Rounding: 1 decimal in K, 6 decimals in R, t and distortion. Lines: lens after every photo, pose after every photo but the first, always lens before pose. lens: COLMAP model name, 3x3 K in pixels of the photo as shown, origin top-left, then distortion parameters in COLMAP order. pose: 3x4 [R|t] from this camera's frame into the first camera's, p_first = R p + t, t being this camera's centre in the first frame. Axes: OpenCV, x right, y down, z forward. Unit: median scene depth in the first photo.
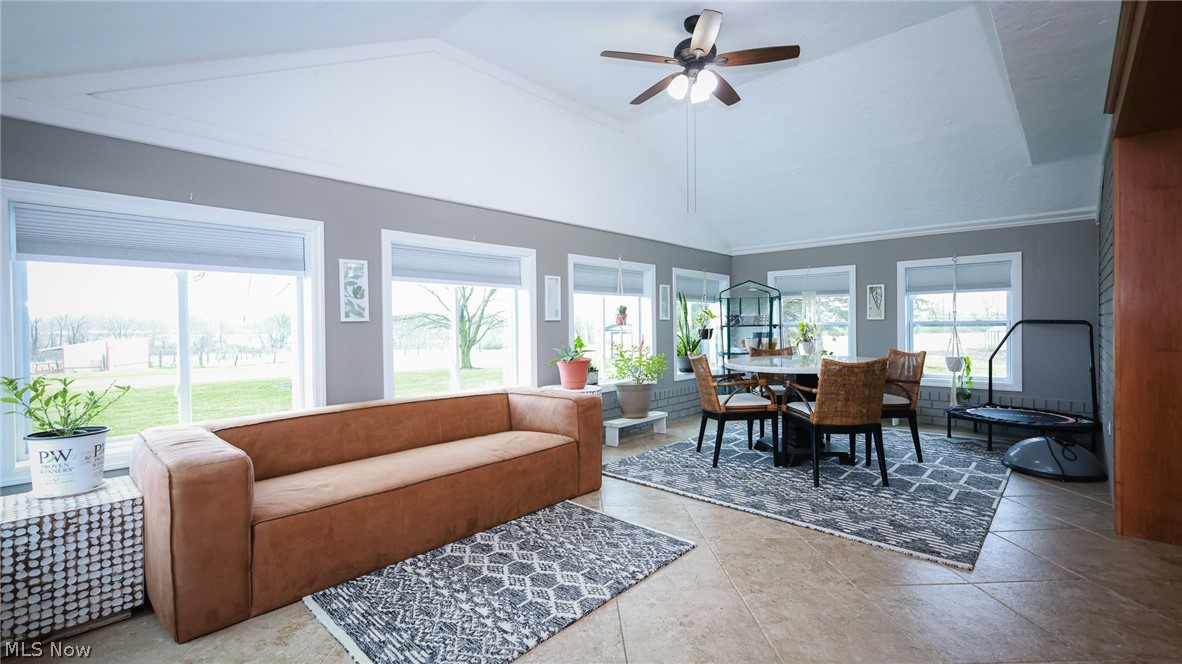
lens RADIAL K [[508.3, 0, 591.0], [0, 508.3, 332.0], [0, 0, 1]] dist [-0.001019, -0.000210]
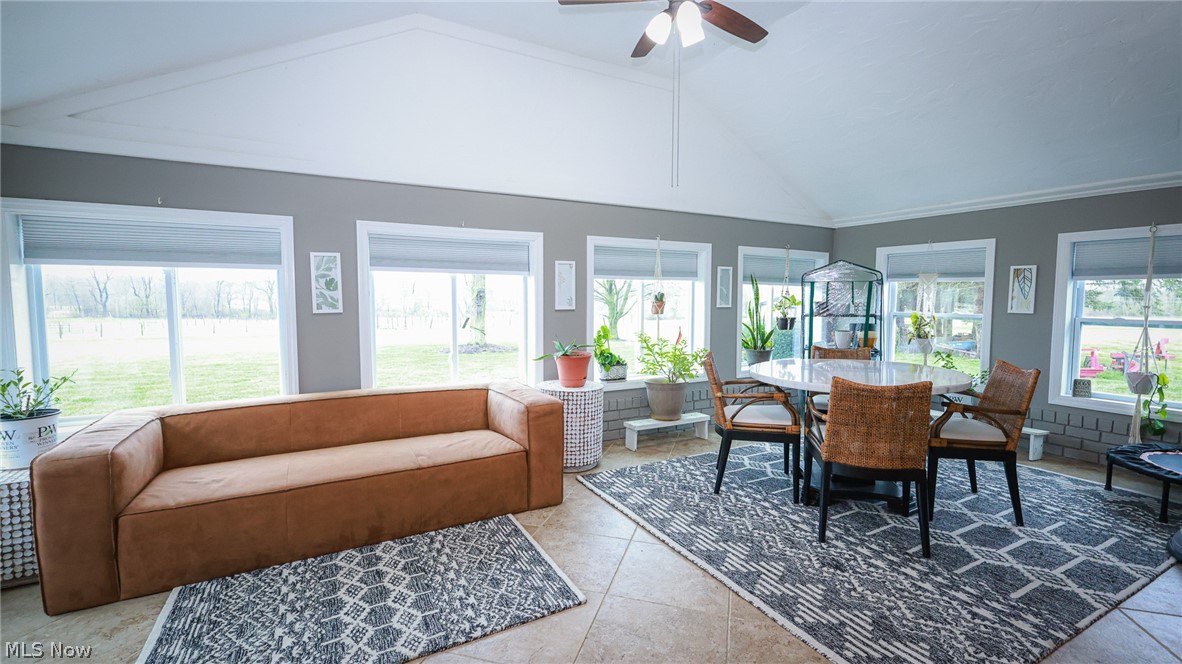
lens RADIAL K [[510.6, 0, 591.4], [0, 510.6, 330.3], [0, 0, 1]] dist [0.004851, -0.000113]
pose [[0.950245, 0.035574, -0.309465, 0.361797], [-0.018521, 0.998152, 0.057872, -0.055695], [0.310951, -0.049261, 0.949148, 0.184514]]
